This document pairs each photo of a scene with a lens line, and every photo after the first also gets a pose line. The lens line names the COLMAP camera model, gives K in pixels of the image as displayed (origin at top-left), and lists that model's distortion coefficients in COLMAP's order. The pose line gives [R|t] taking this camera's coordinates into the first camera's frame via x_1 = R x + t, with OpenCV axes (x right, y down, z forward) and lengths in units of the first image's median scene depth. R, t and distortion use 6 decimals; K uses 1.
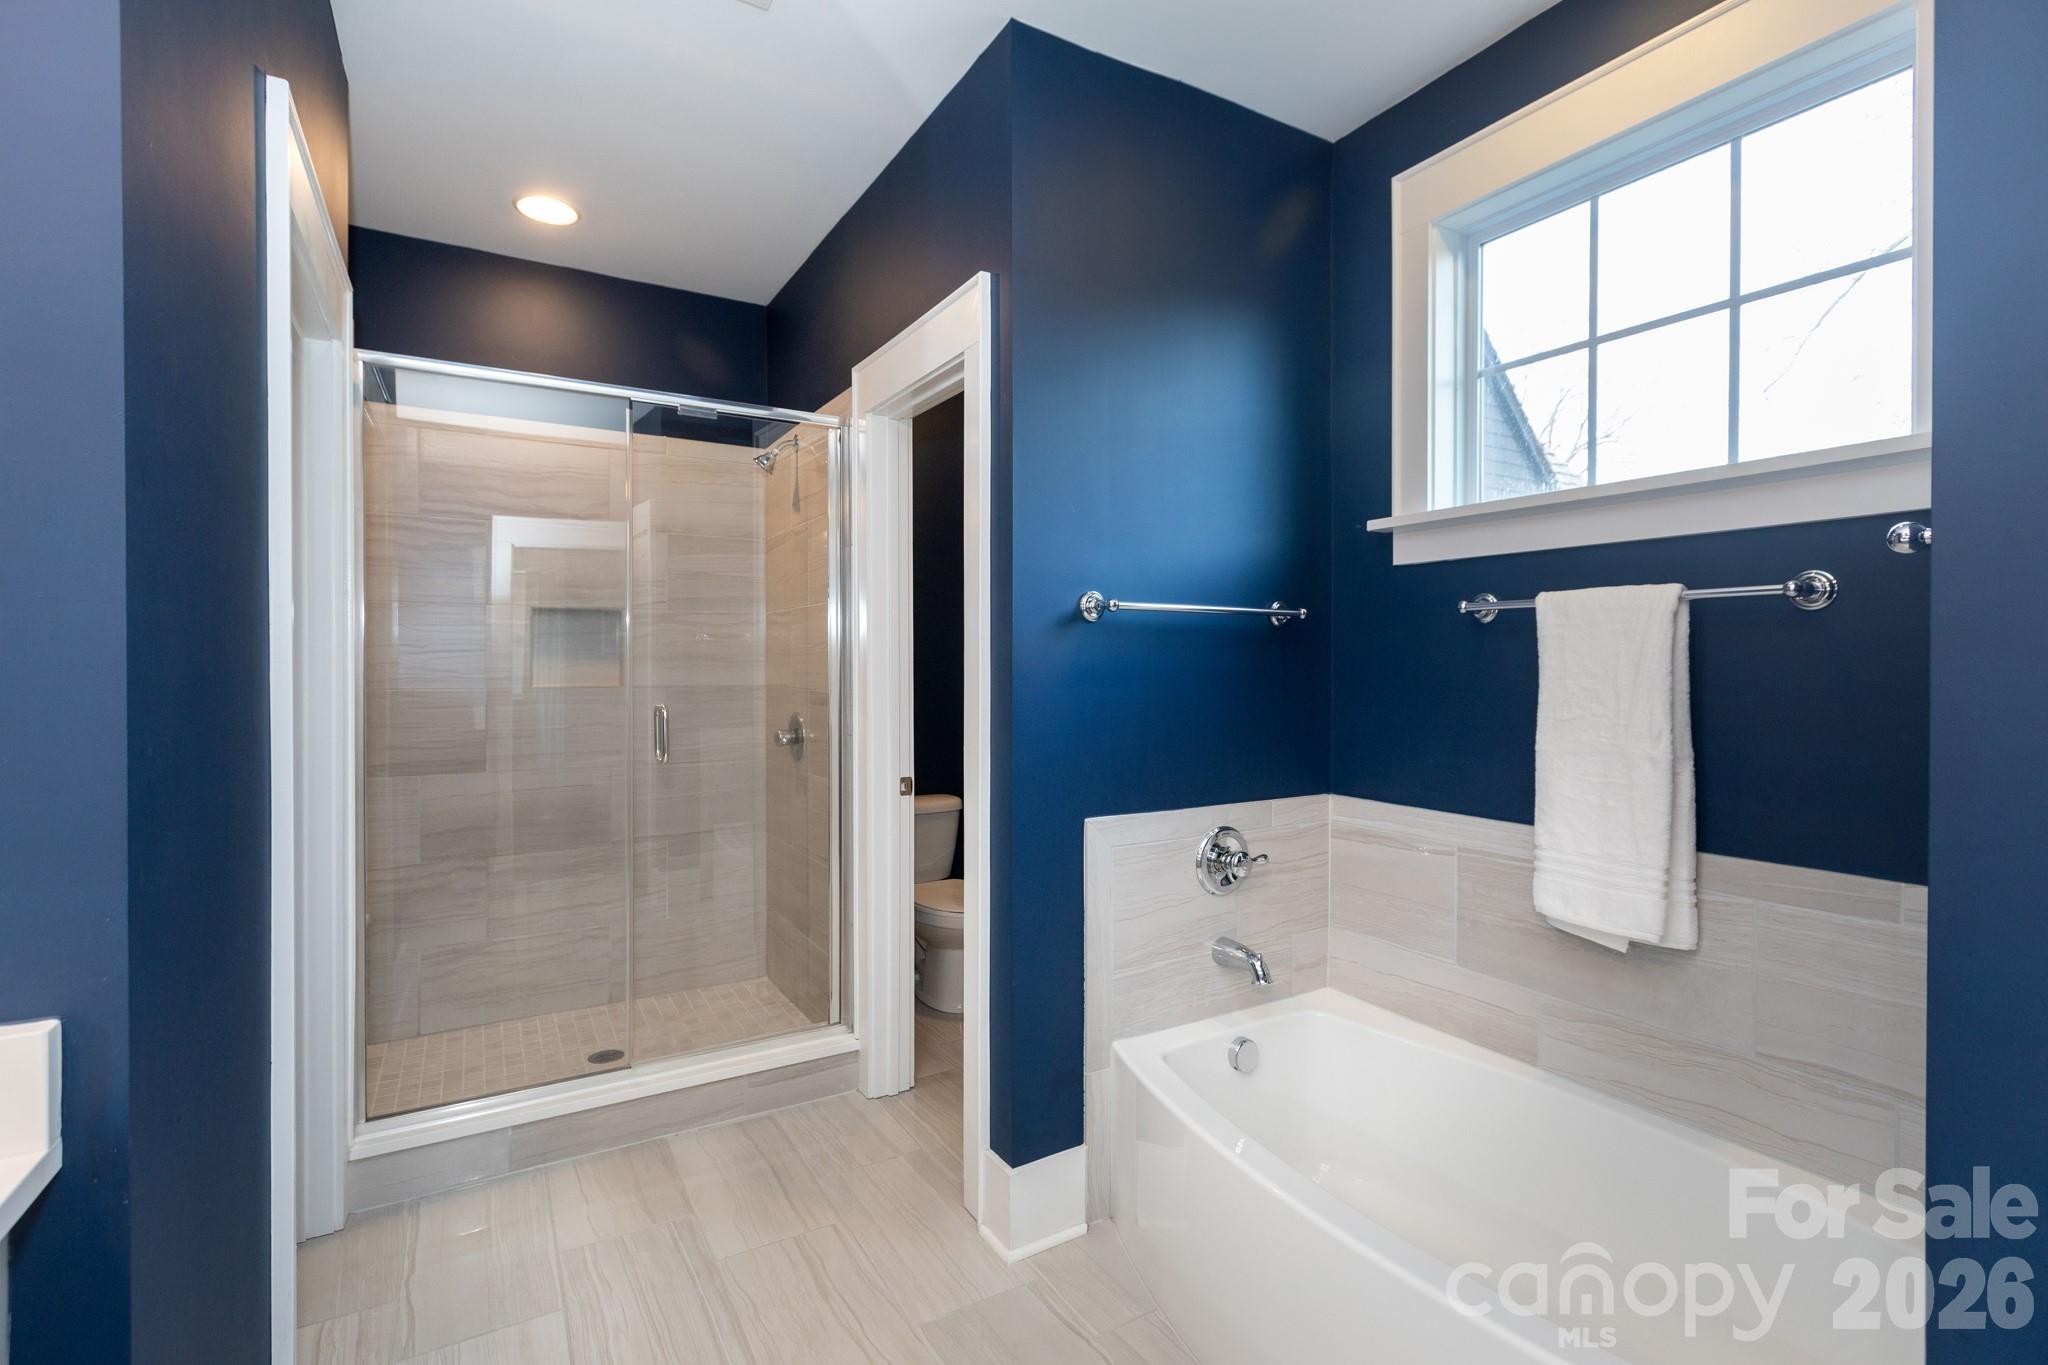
lens RADIAL K [[928.2, 0, 1038.7], [0, 928.2, 668.8], [0, 0, 1]] dist [0.001792, 0.000123]
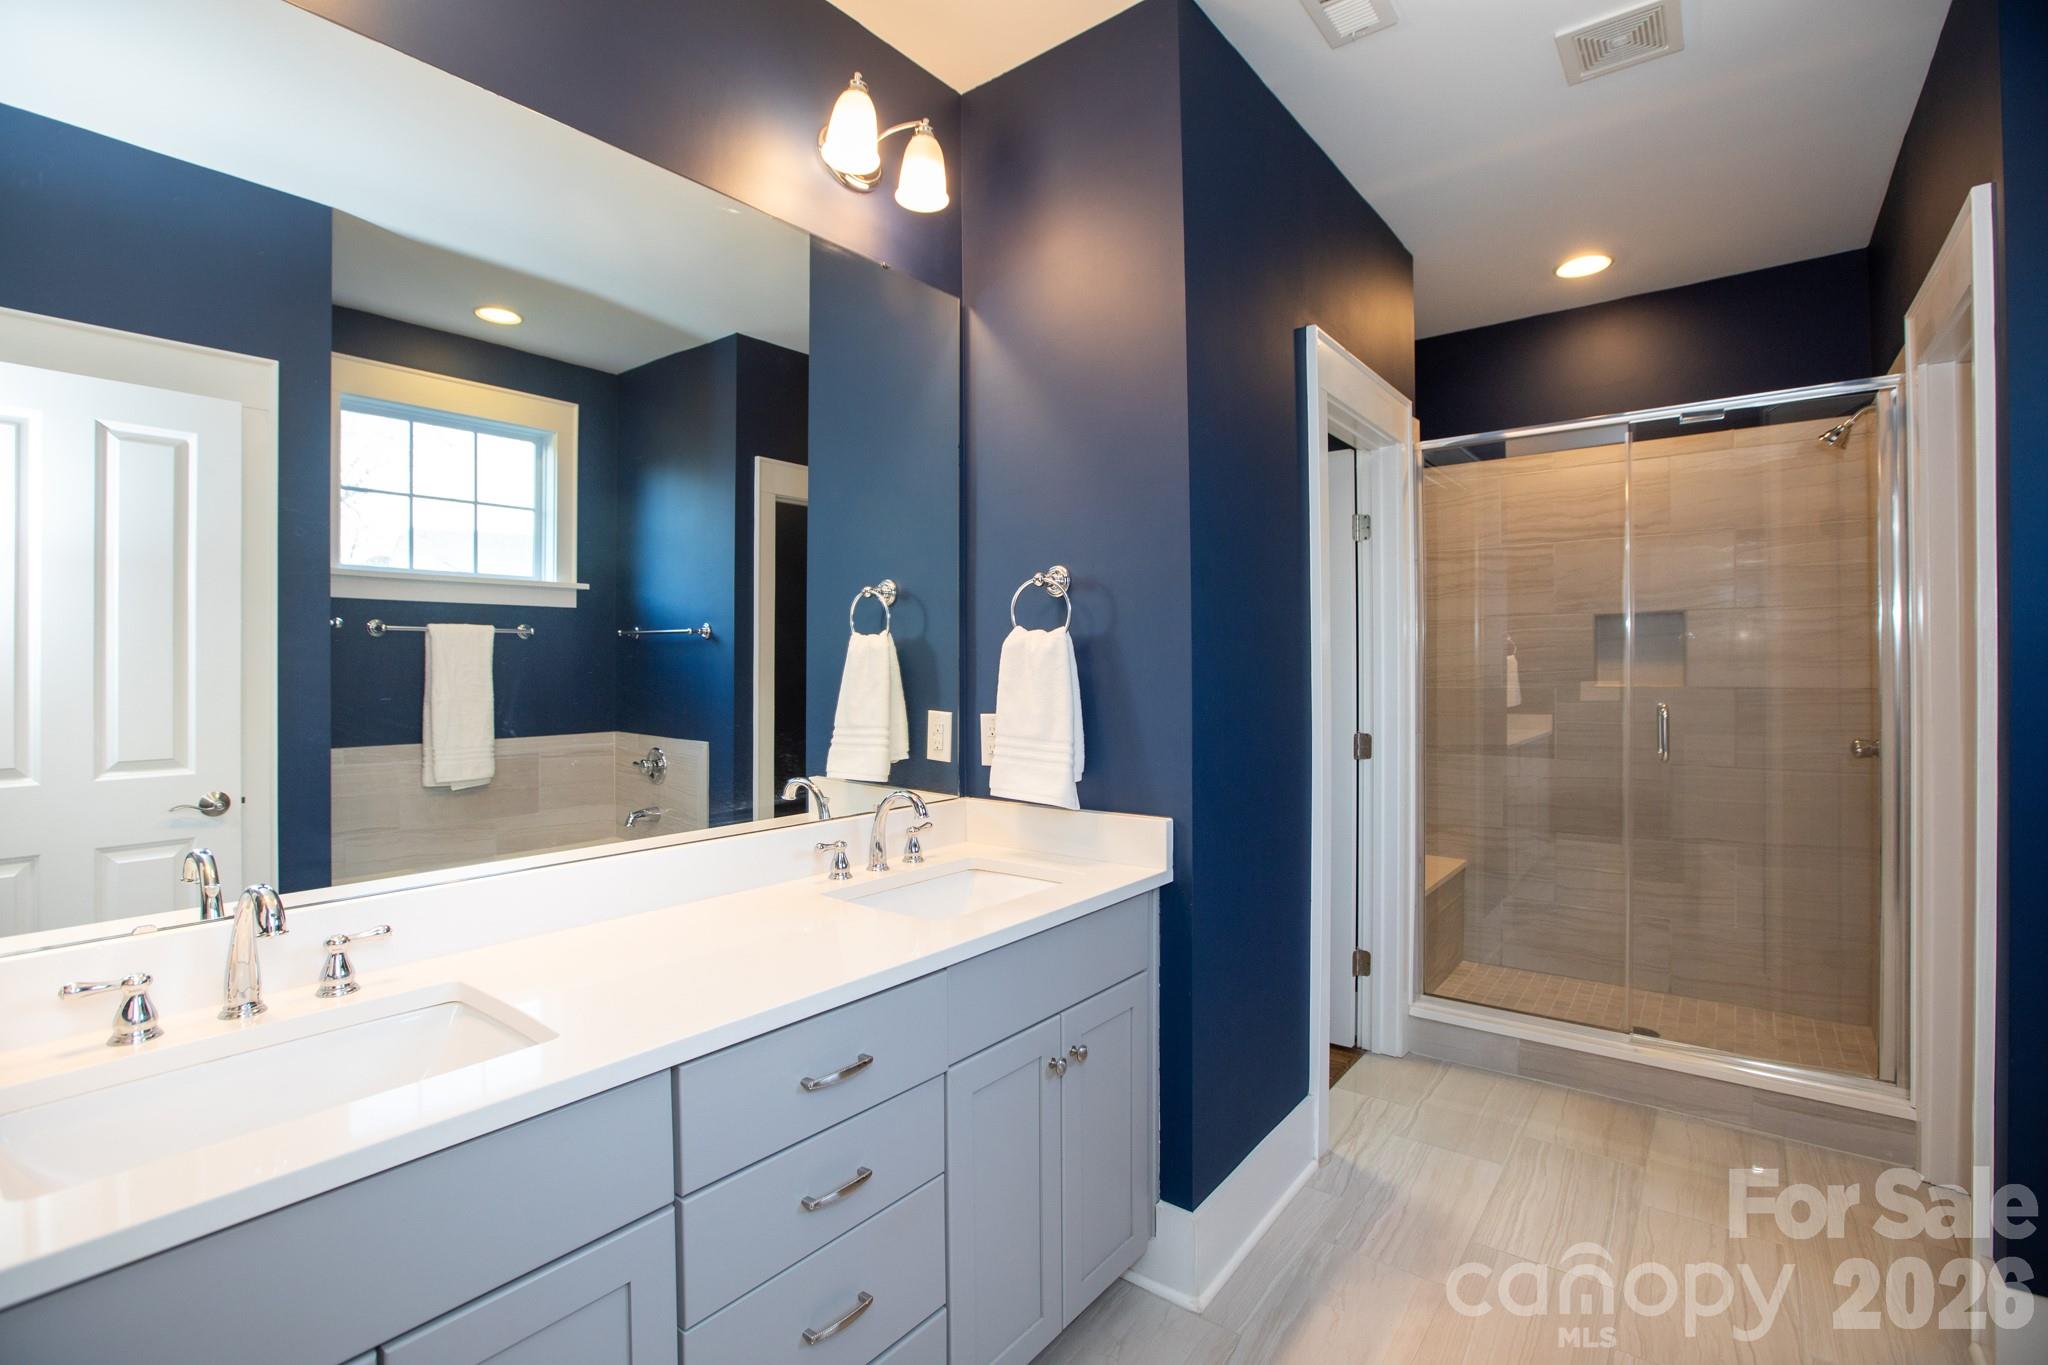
lens RADIAL K [[928.2, 0, 1038.7], [0, 928.2, 668.8], [0, 0, 1]] dist [0.001792, 0.000123]
pose [[0.392651, -0.001225, -0.919687, 0.266102], [-0.002083, 0.999995, -0.002222, 0.003555], [0.919685, 0.002788, 0.392647, -0.063320]]
